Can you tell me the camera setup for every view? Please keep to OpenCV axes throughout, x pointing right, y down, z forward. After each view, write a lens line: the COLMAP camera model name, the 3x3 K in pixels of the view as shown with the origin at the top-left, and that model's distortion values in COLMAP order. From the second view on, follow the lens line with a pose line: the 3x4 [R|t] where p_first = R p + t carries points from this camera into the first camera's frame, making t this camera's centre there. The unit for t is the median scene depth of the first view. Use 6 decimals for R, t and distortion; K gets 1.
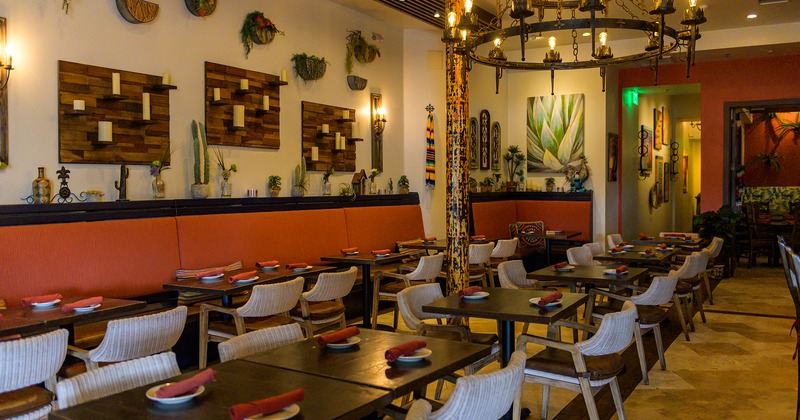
lens RADIAL K [[668.0, 0, 400.0], [0, 668.0, 210.0], [0, 0, 1]] dist [-0.007998, -0.006867]
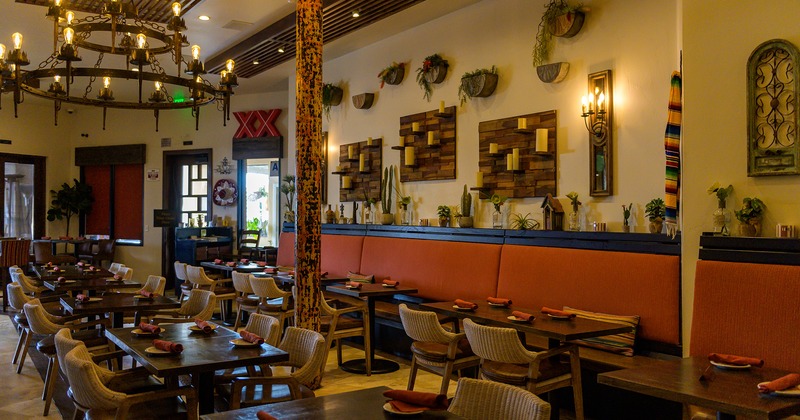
lens RADIAL K [[668.0, 0, 400.0], [0, 668.0, 210.0], [0, 0, 1]] dist [-0.007998, -0.006867]
pose [[-0.417421, 0.007662, -0.908681, 0.715788], [-0.026462, 0.999438, 0.020583, -0.059992], [0.908328, 0.032637, -0.416984, 1.270877]]
